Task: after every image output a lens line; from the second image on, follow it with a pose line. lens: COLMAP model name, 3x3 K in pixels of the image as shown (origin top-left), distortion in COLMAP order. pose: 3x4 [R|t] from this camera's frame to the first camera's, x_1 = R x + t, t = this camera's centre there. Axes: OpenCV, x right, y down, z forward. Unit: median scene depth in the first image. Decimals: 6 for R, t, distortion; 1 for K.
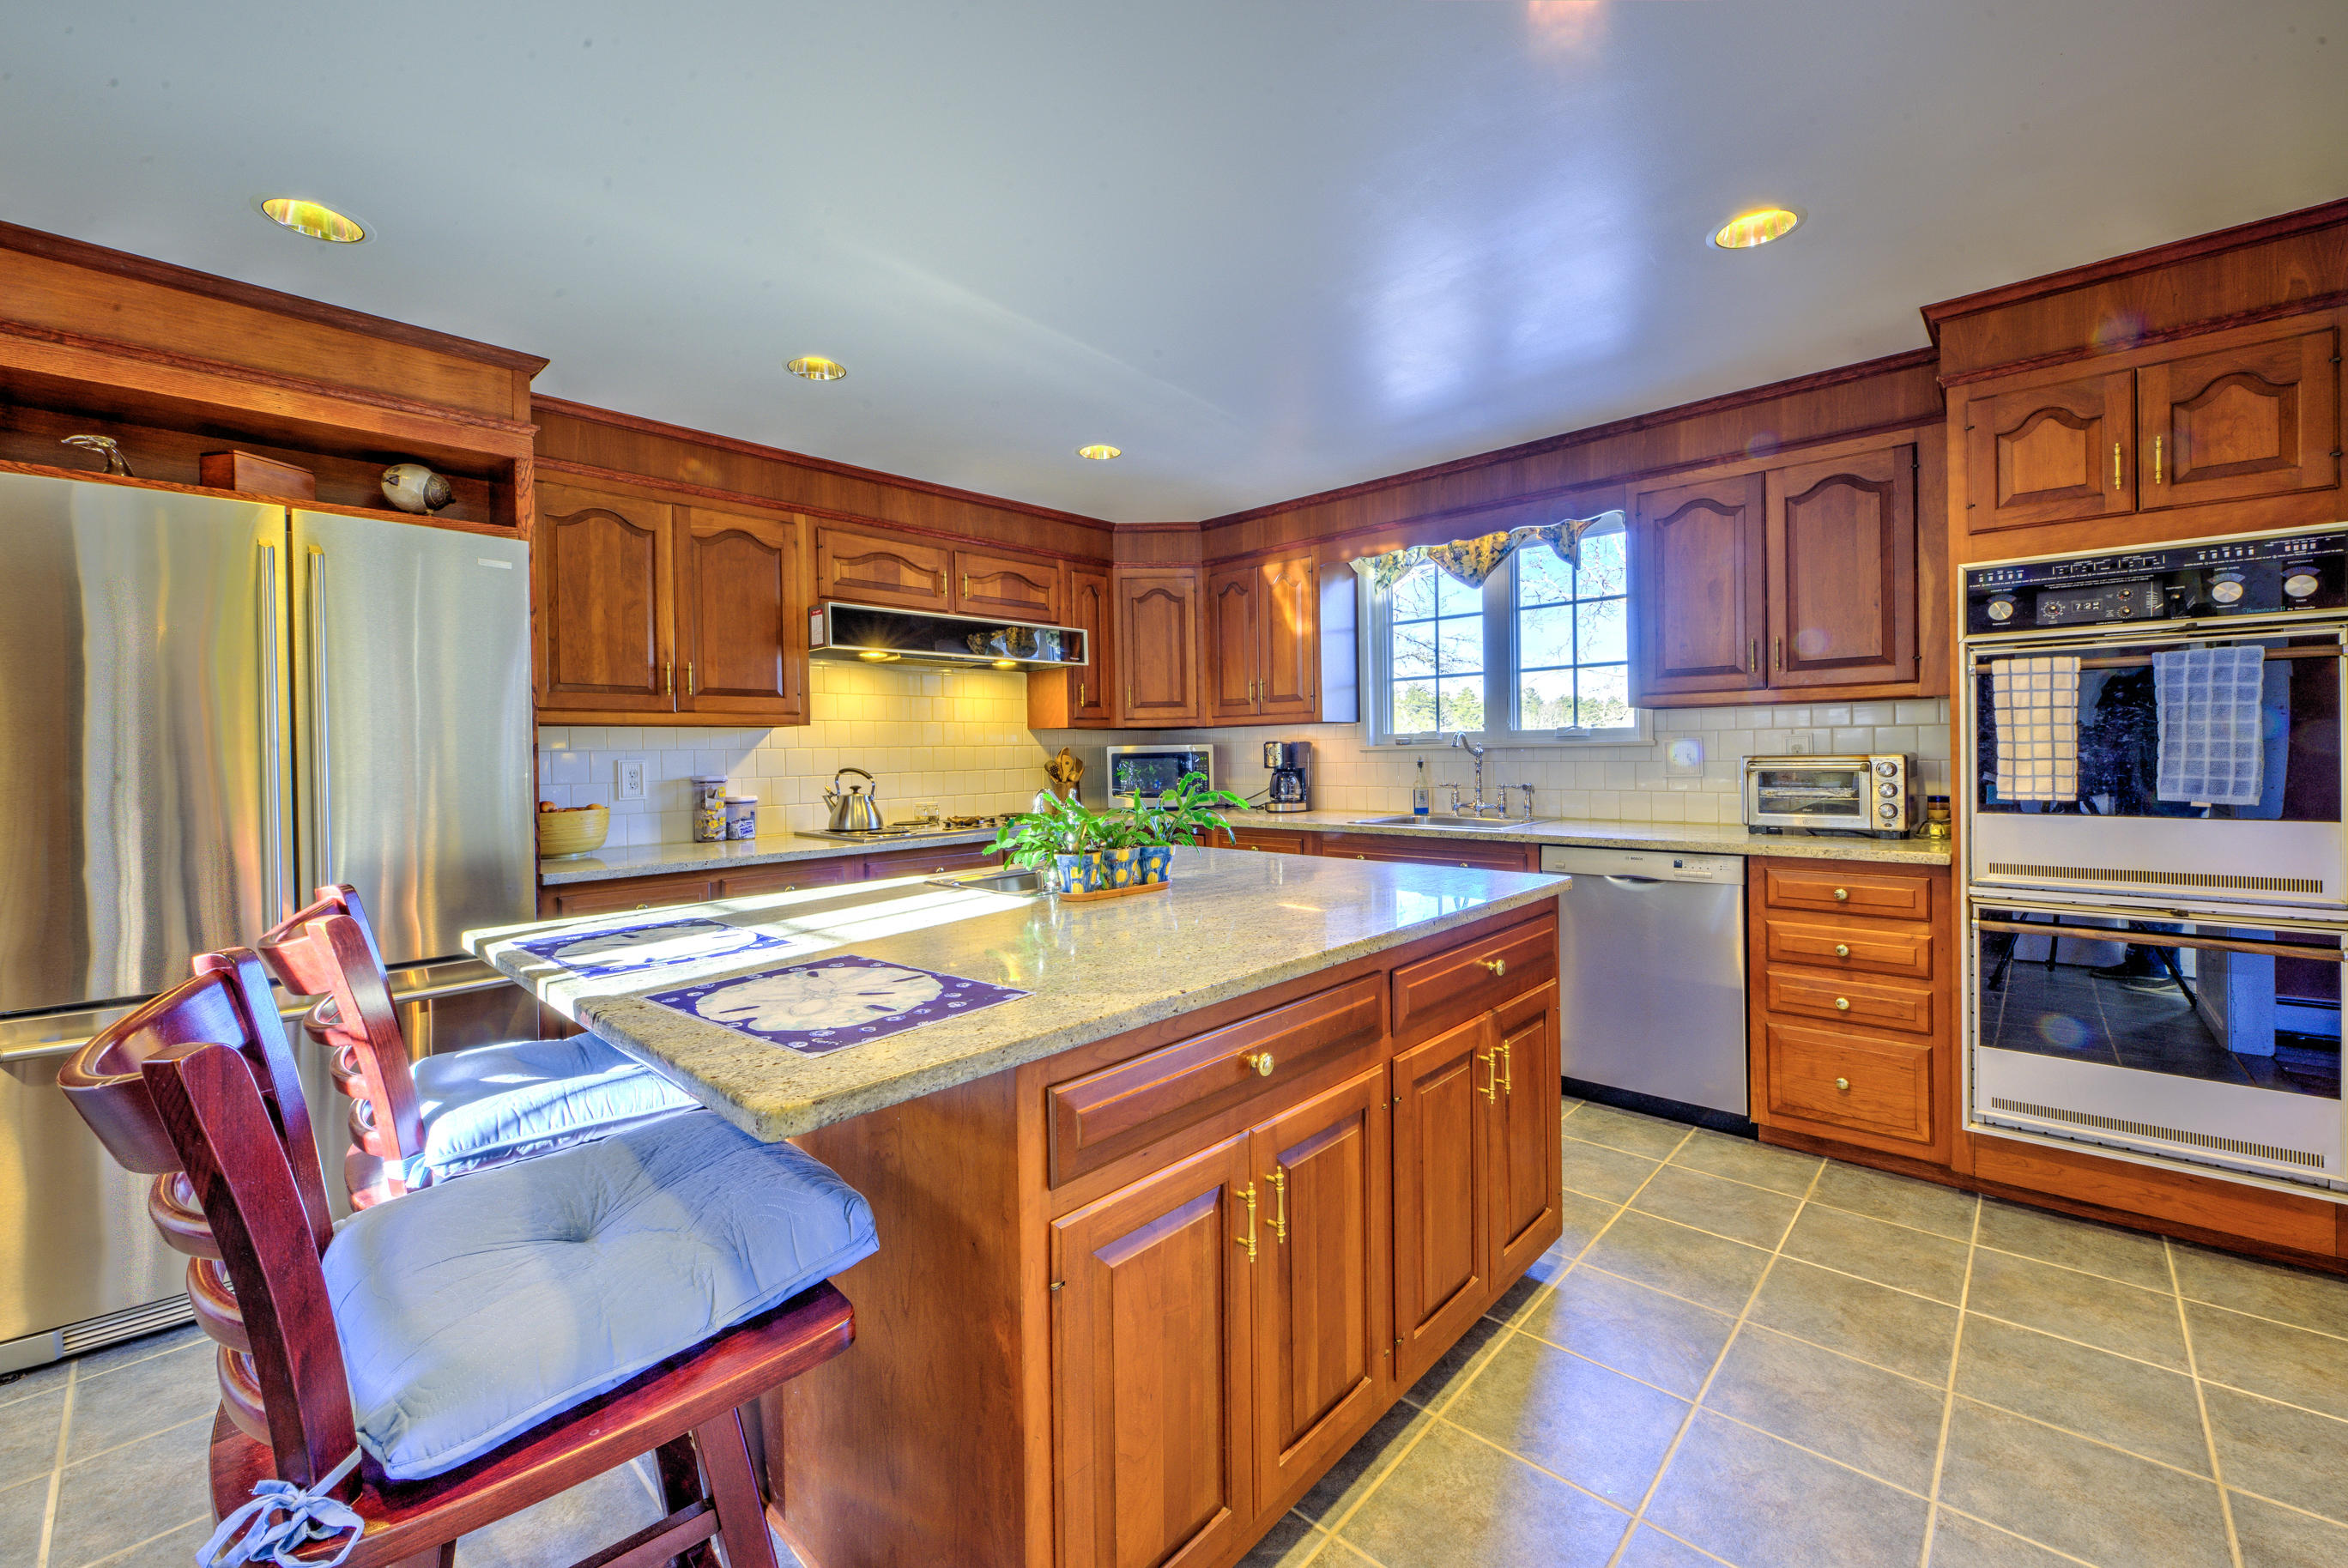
lens RADIAL K [[936.4, 0, 1163.0], [0, 936.4, 760.5], [0, 0, 1]] dist [-0.000305, -0.001488]
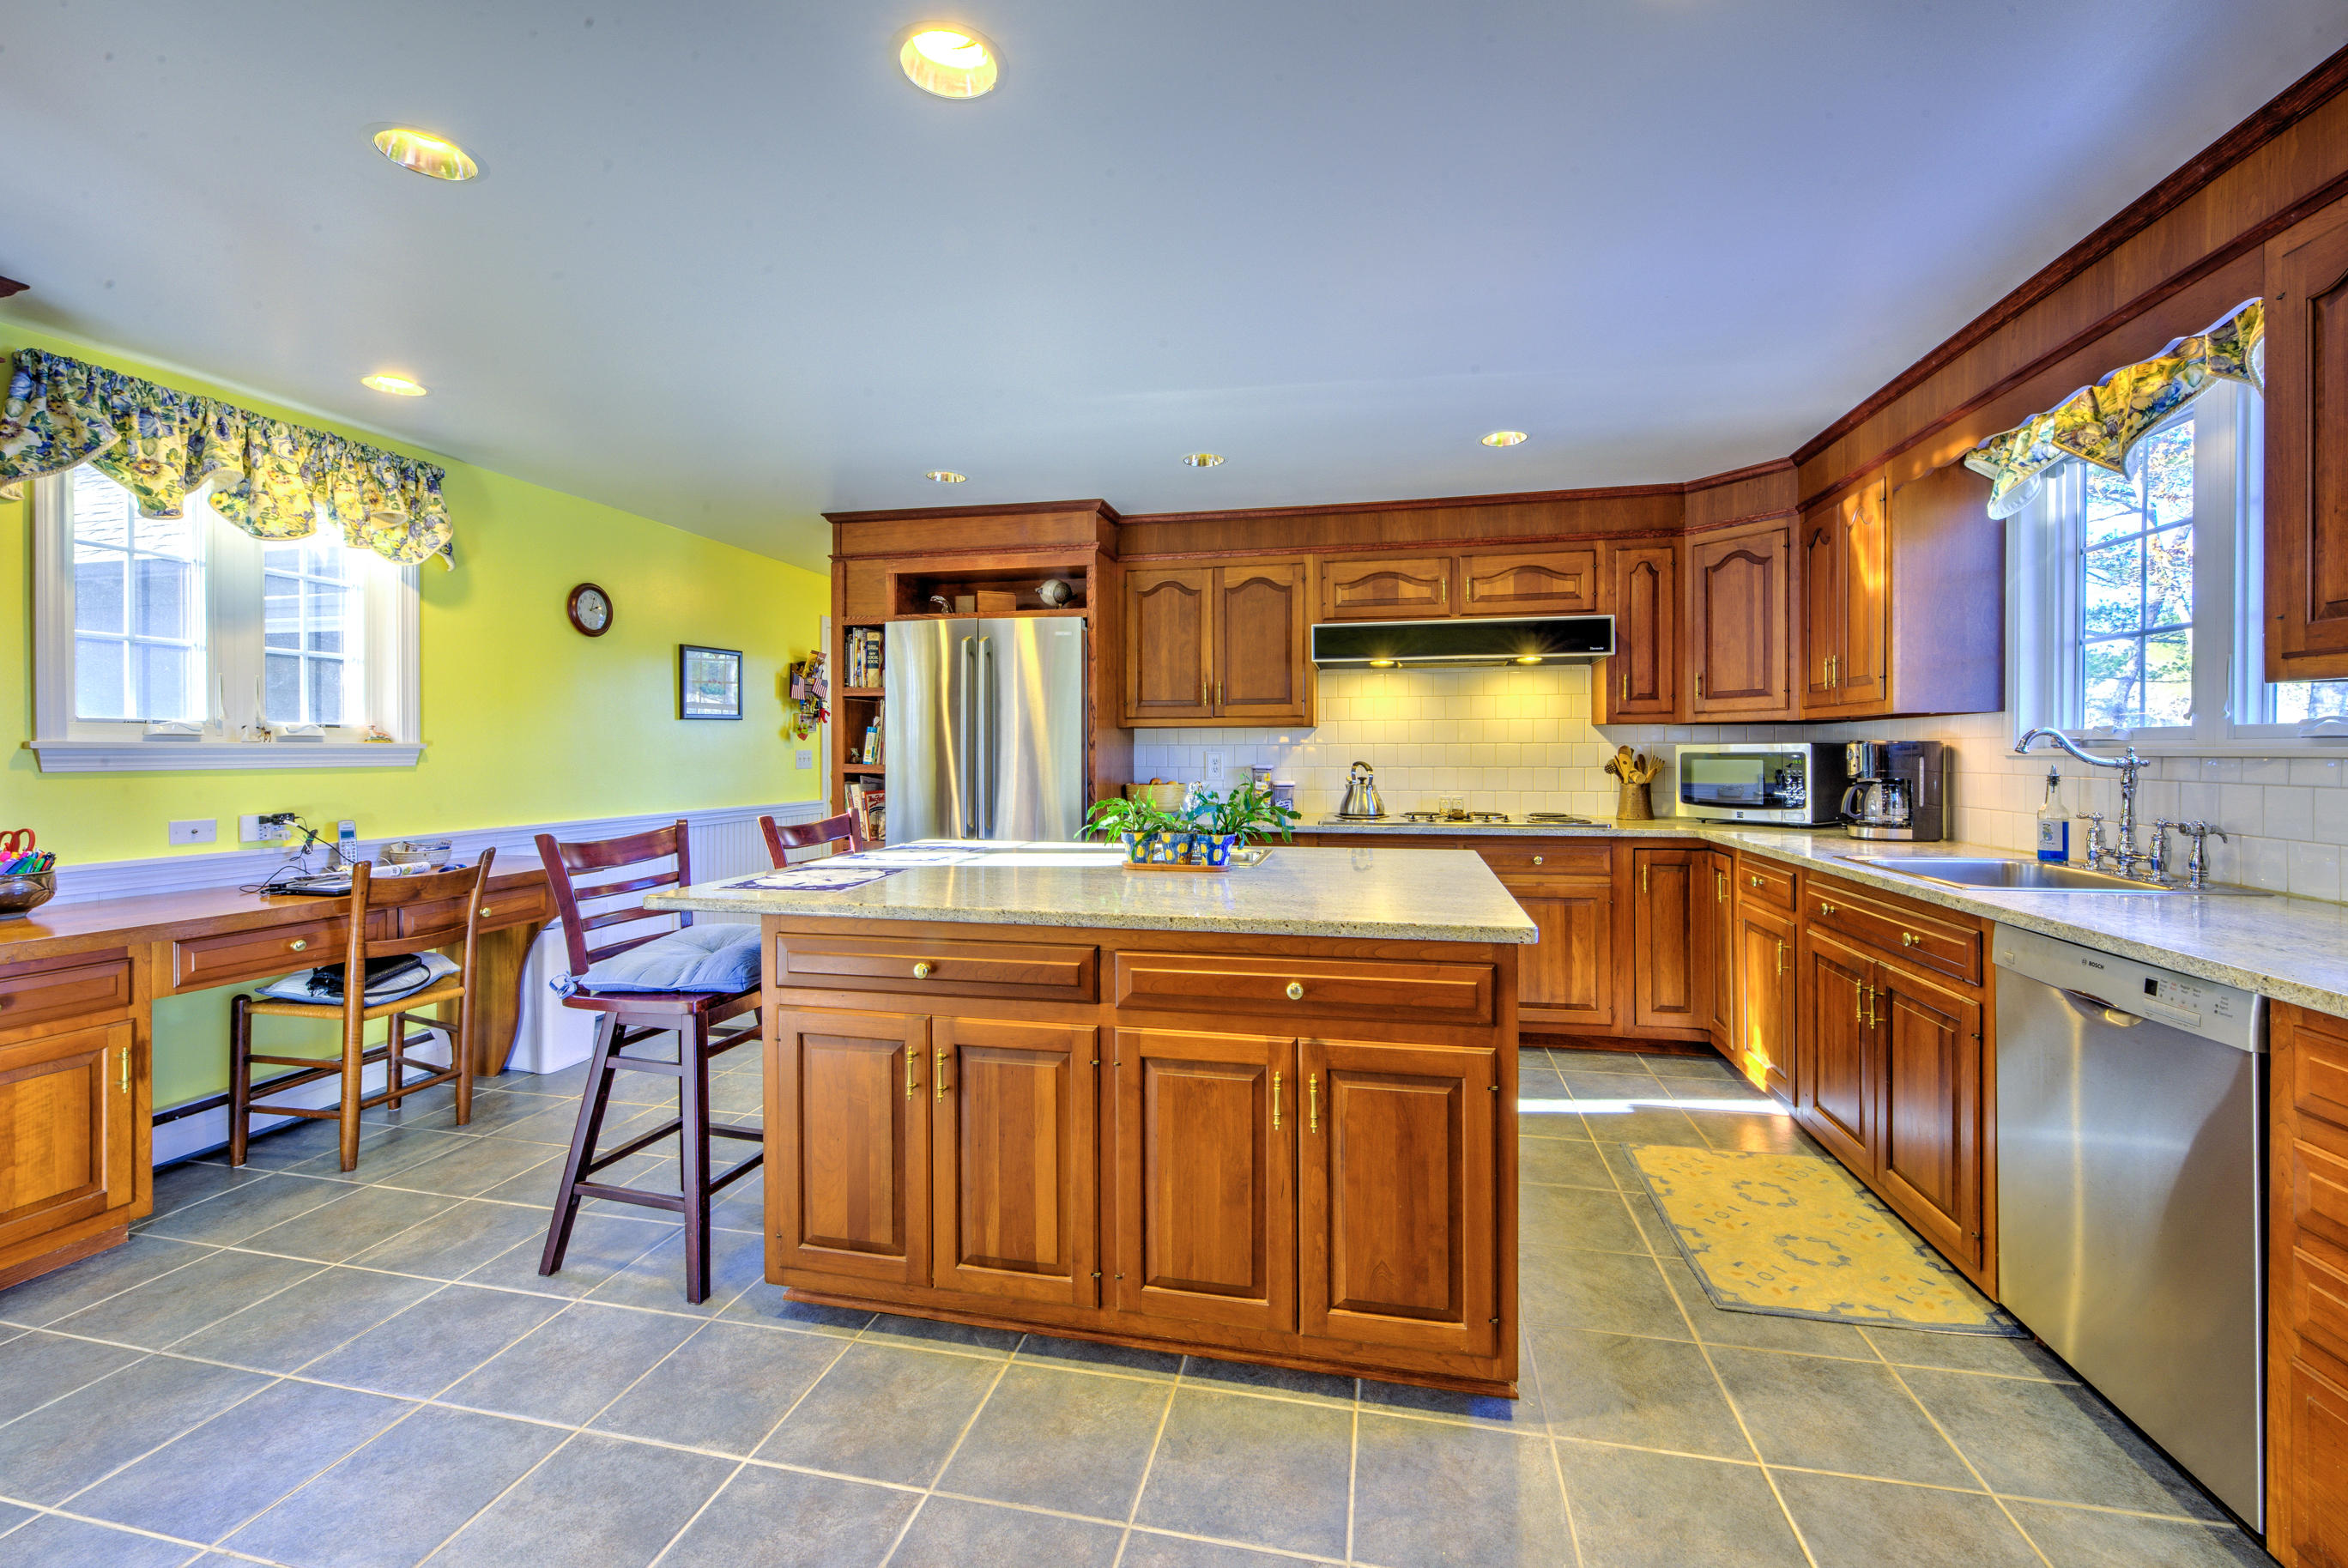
lens RADIAL K [[936.4, 0, 1178.8], [0, 936.4, 755.1], [0, 0, 1]] dist [-0.000305, -0.001488]
pose [[0.516176, 0.019850, -0.856252, 0.541488], [-0.015442, 0.999785, 0.013868, -0.012749], [0.856343, 0.006063, 0.516372, 0.204276]]
